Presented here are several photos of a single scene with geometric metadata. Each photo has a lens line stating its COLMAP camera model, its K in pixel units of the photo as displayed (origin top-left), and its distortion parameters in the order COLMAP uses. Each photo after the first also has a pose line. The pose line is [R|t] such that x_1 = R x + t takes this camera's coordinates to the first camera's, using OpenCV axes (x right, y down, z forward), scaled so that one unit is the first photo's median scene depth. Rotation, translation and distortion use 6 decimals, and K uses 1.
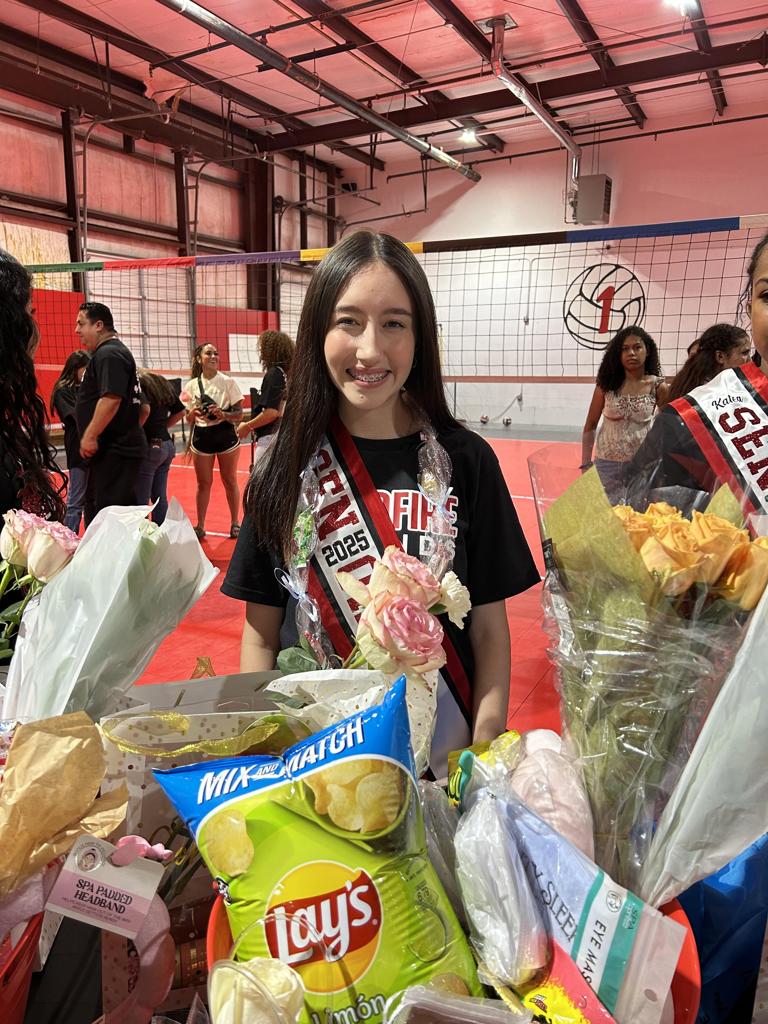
lens RADIAL K [[745.9, 0, 384.0], [0, 745.9, 512.0], [0, 0, 1]] dist [0.045720, -0.046305]
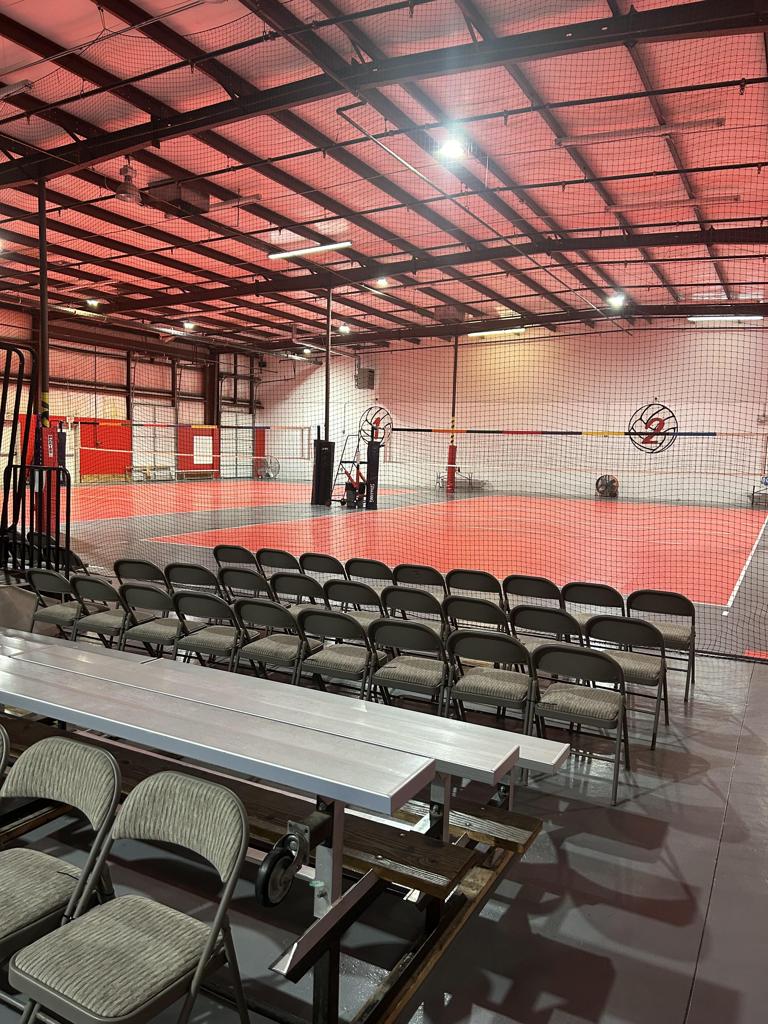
lens RADIAL K [[739.3, 0, 384.0], [0, 739.3, 512.0], [0, 0, 1]] dist [0.048507, -0.052812]
pose [[0.999741, 0.022344, -0.004215, 0.397507], [-0.022680, 0.993170, -0.114447, 0.238642], [0.001629, 0.114513, 0.993420, -1.229197]]
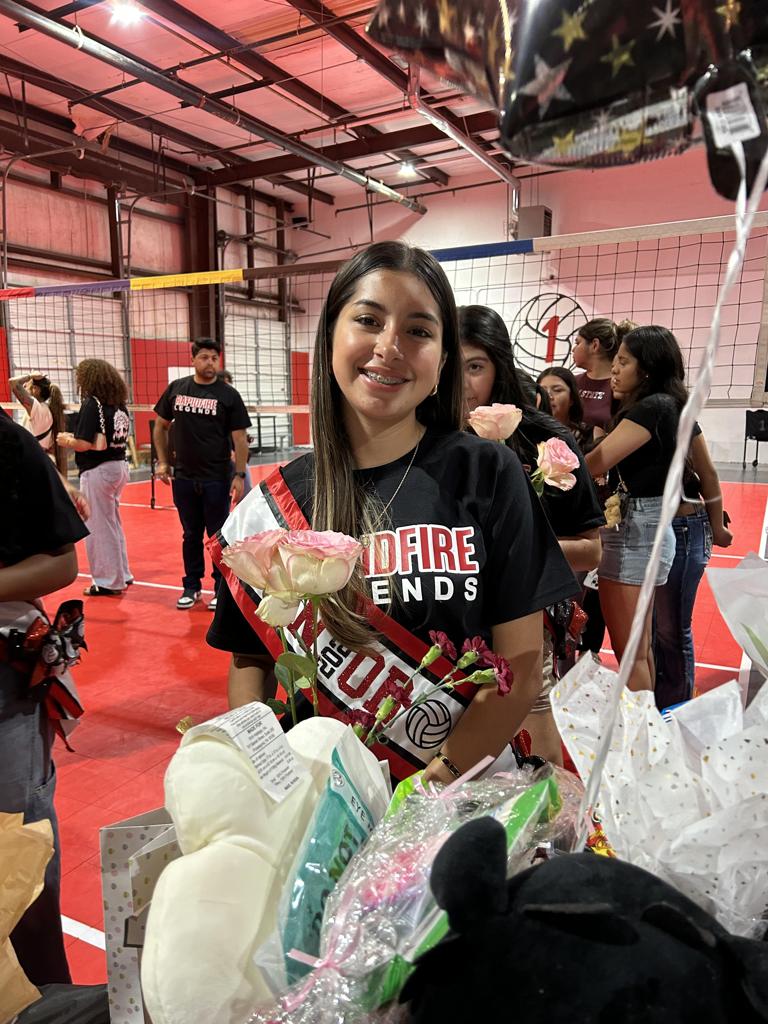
lens RADIAL K [[745.9, 0, 384.0], [0, 745.9, 512.0], [0, 0, 1]] dist [0.045720, -0.046305]
pose [[0.999937, -0.011144, -0.001418, 0.086651], [0.011076, 0.999097, -0.041029, -0.001638], [0.001874, 0.041011, 0.999157, 0.017079]]
